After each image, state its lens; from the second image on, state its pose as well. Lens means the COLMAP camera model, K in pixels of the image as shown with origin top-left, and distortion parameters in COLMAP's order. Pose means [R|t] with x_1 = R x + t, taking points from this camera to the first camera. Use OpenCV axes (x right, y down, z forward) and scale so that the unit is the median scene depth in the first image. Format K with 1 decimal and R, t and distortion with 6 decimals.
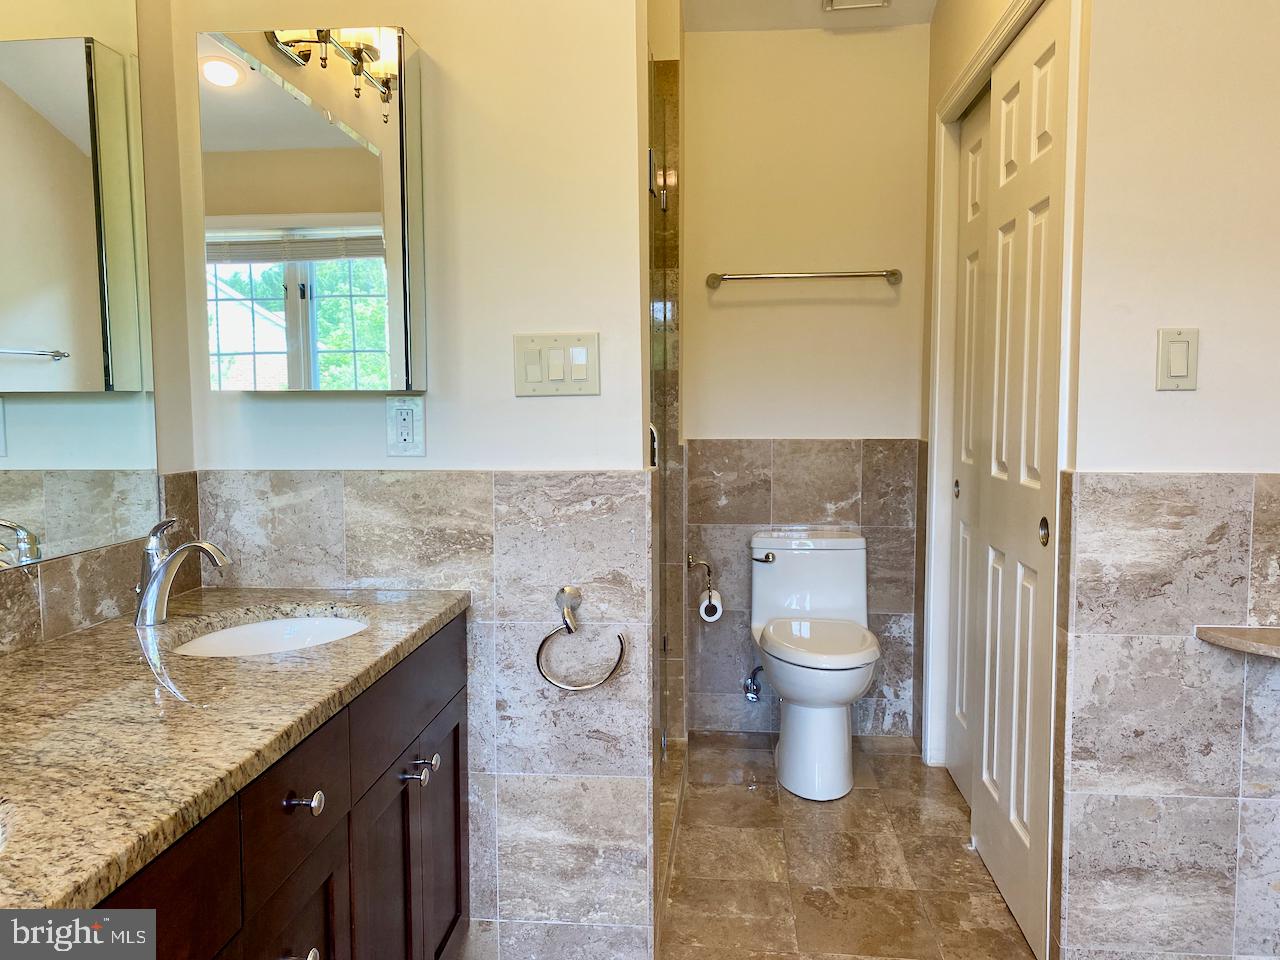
lens RADIAL K [[980.7, 0, 638.1], [0, 980.7, 450.7], [0, 0, 1]] dist [0.052430, -0.070754]
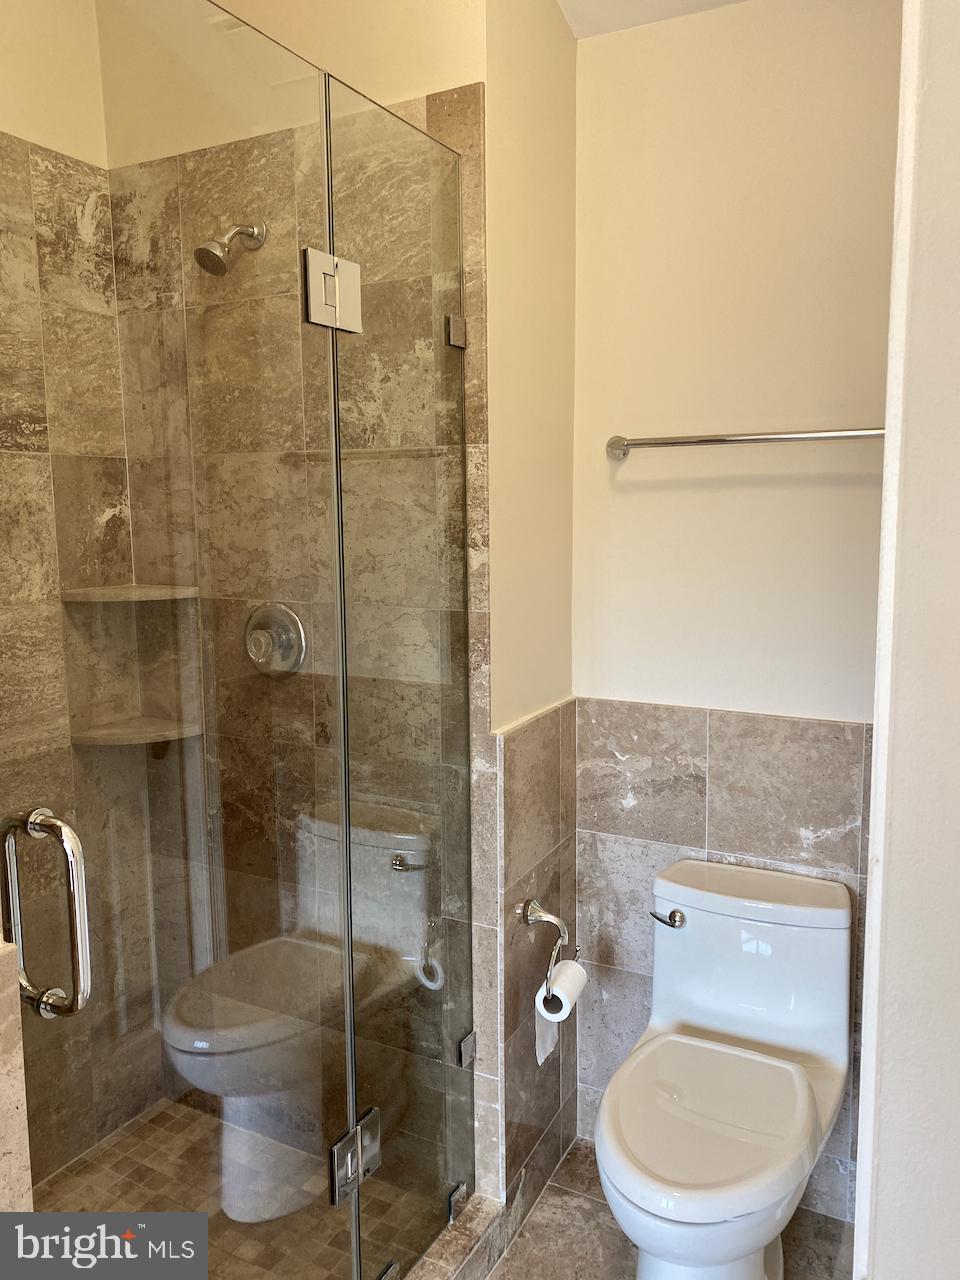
lens RADIAL K [[980.7, 0, 507.1], [0, 980.7, 594.7], [0, 0, 1]] dist [0.052430, -0.070754]
pose [[0.922558, 0.036827, -0.384097, 0.251427], [-0.019299, 0.998593, 0.049391, -0.109456], [0.385375, -0.038153, 0.921971, 0.401259]]
